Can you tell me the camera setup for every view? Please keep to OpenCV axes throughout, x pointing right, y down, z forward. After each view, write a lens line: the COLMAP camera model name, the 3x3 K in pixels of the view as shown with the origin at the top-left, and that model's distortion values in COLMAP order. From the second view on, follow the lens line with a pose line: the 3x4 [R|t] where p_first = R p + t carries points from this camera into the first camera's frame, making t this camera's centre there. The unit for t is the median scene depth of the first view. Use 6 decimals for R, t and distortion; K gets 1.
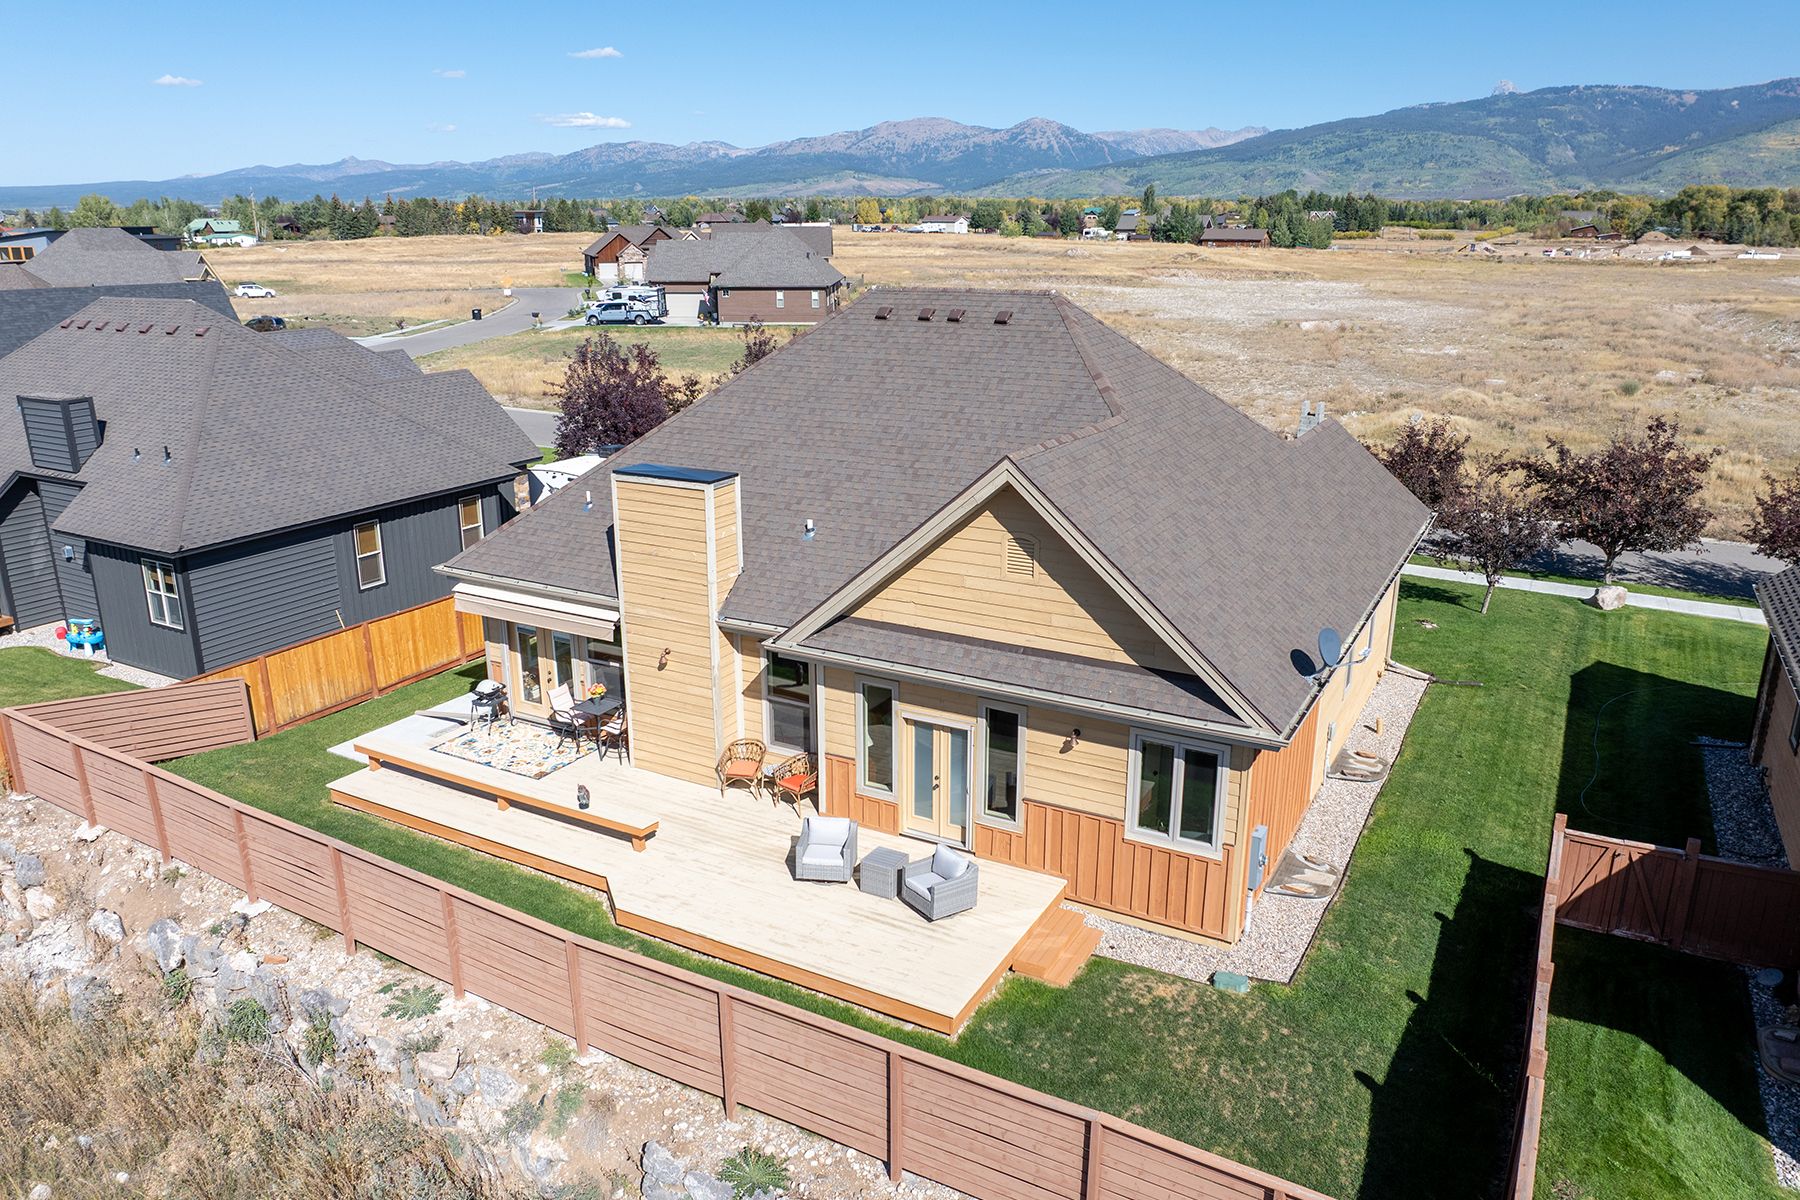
lens RADIAL K [[1260.7, 0, 900.0], [0, 1260.7, 600.0], [0, 0, 1]] dist [-0.034253, -0.003198]
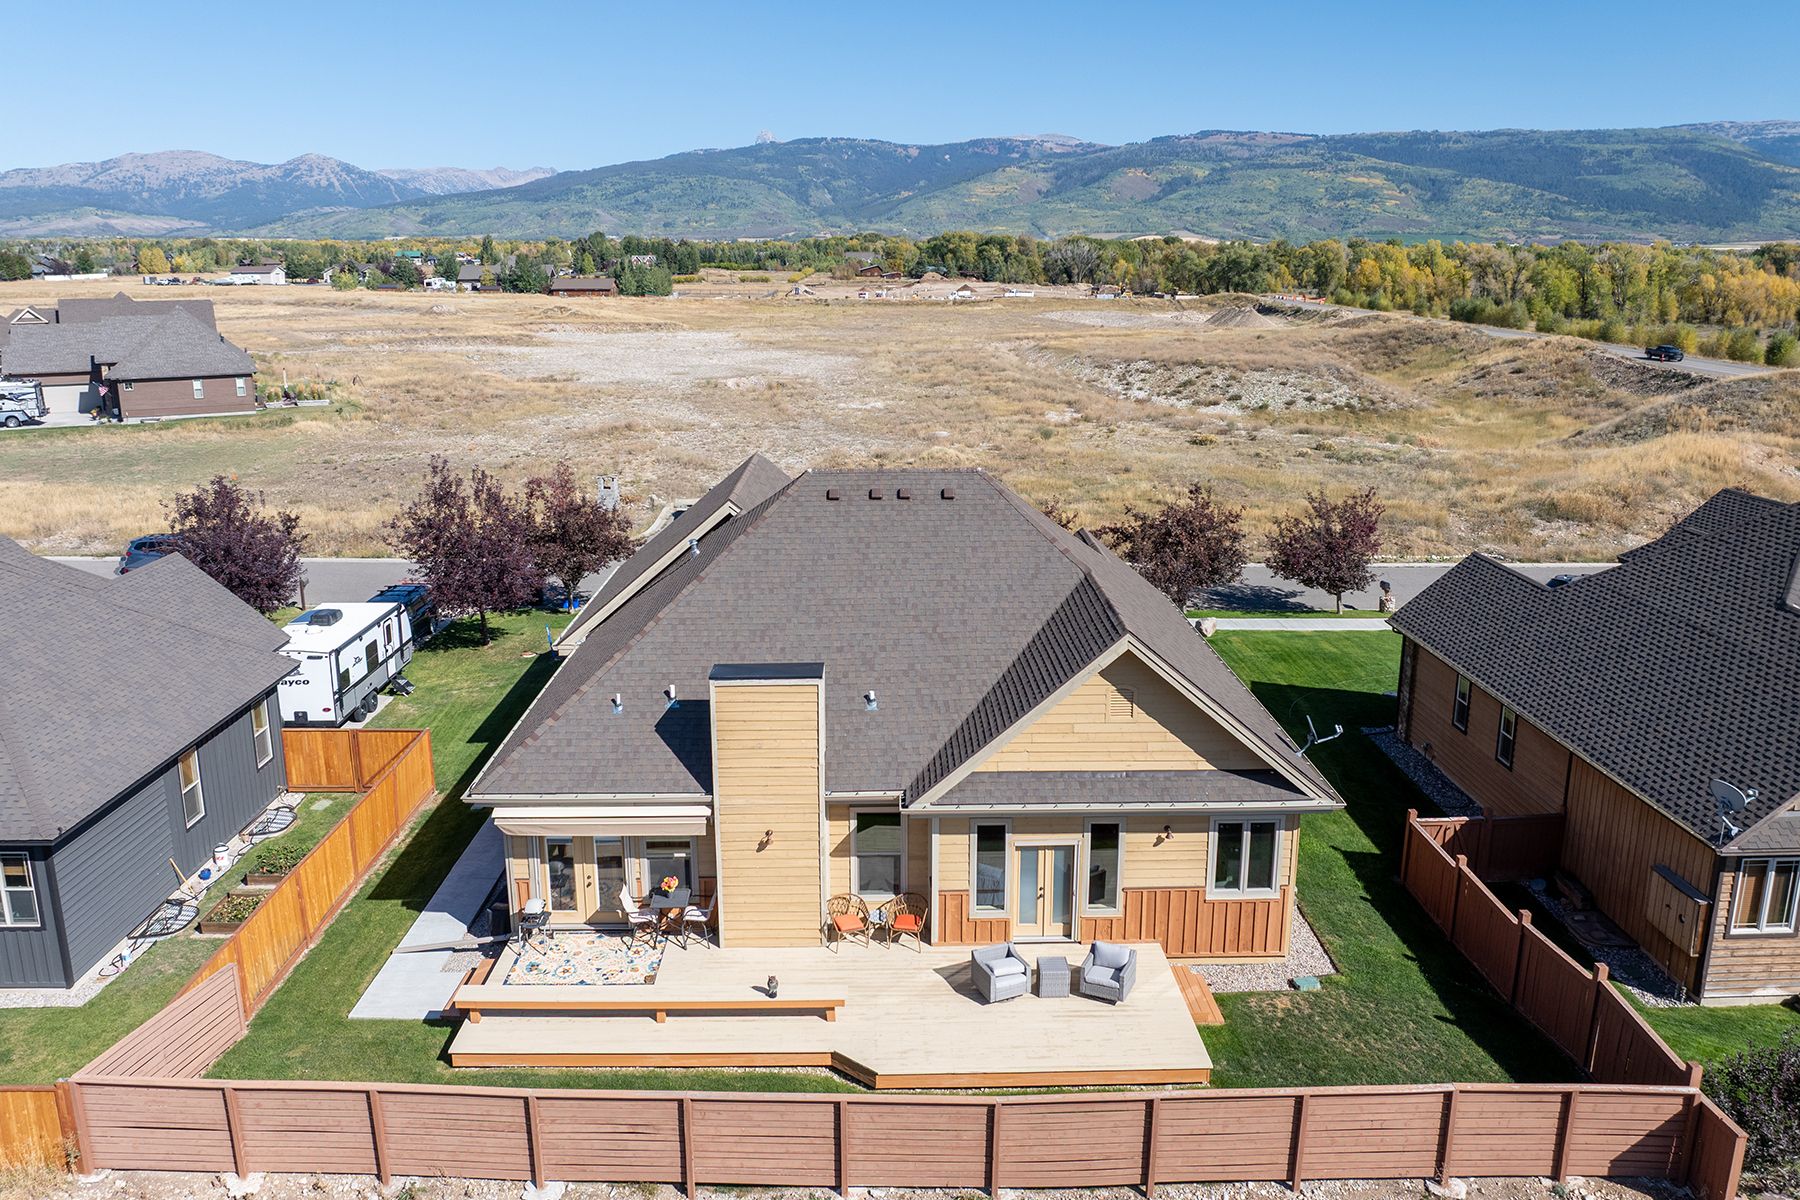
lens RADIAL K [[1252.3, 0, 914.4], [0, 1252.3, 548.0], [0, 0, 1]] dist [-0.034901, -0.001145]
pose [[0.864749, -0.111425, 0.489687, -0.520267], [0.144960, 0.988953, -0.030957, -0.136107], [-0.480828, 0.097755, 0.871348, -0.021518]]
